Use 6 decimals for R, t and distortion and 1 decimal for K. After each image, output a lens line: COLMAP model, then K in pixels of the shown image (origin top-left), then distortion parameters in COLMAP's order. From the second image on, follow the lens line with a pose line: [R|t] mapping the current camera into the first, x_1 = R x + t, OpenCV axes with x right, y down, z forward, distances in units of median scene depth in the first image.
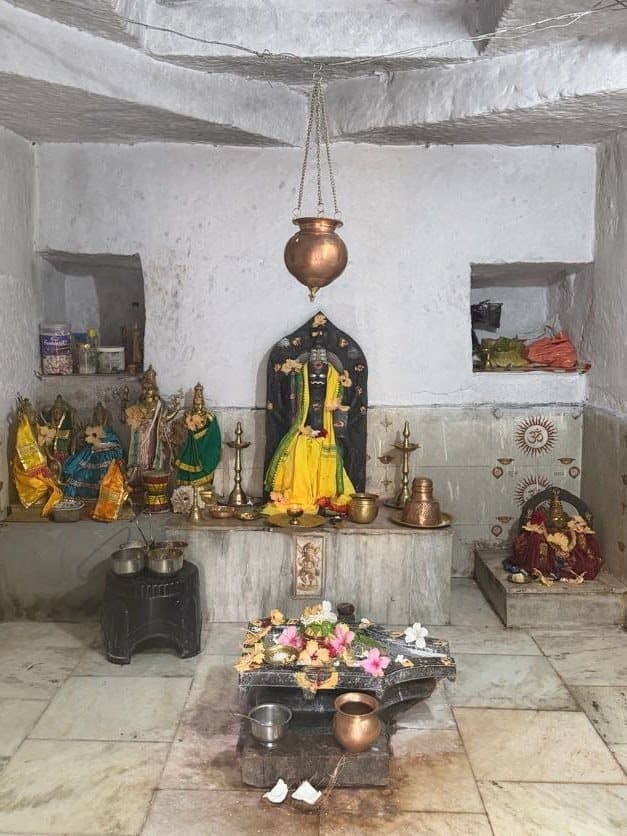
lens RADIAL K [[906.1, 0, 313.5], [0, 906.1, 418.0], [0, 0, 1]] dist [0.212074, -0.416765]
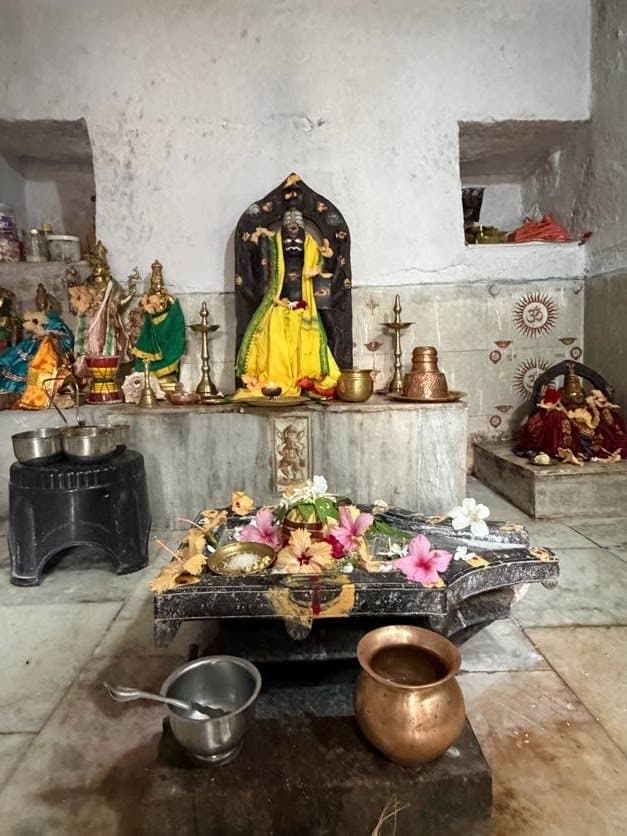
lens RADIAL K [[565.4, 0, 313.5], [0, 565.4, 418.0], [0, 0, 1]] dist [0.005515, 0.001221]
pose [[0.998586, -0.039344, 0.035754, -0.001946], [0.039925, 0.999079, -0.015697, 0.129328], [-0.035103, 0.017102, 0.999237, 0.469750]]
